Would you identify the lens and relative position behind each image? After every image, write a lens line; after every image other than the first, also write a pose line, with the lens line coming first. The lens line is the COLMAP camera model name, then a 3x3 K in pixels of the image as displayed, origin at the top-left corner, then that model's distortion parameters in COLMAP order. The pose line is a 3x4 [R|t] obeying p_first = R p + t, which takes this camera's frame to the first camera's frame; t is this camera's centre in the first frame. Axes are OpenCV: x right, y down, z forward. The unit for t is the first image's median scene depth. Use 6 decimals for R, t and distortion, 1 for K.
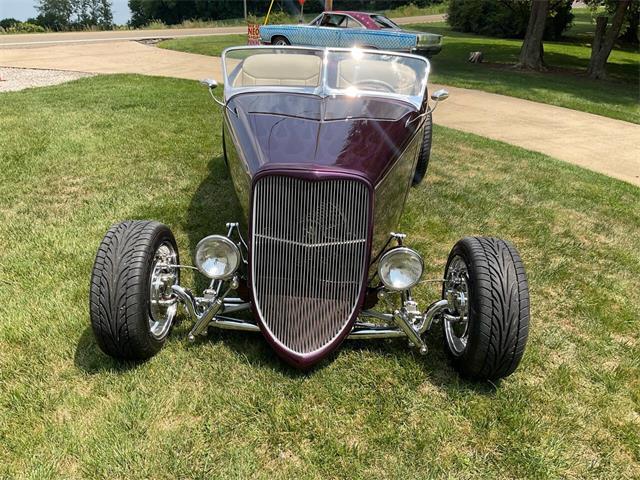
lens RADIAL K [[547.9, 0, 320.0], [0, 547.9, 240.0], [0, 0, 1]] dist [0.084842, -0.176540]
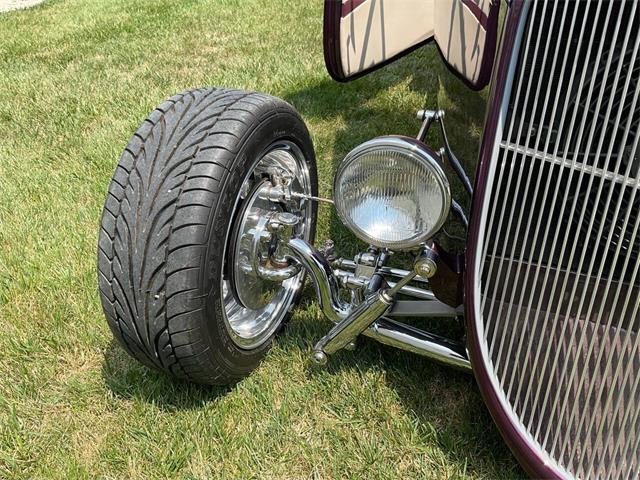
lens RADIAL K [[547.9, 0, 320.0], [0, 547.9, 240.0], [0, 0, 1]] dist [0.084842, -0.176540]
pose [[0.943753, 0.137688, -0.300622, -0.106730], [-0.077239, 0.975823, 0.204458, -0.012844], [0.321505, -0.169738, 0.931570, 0.583595]]
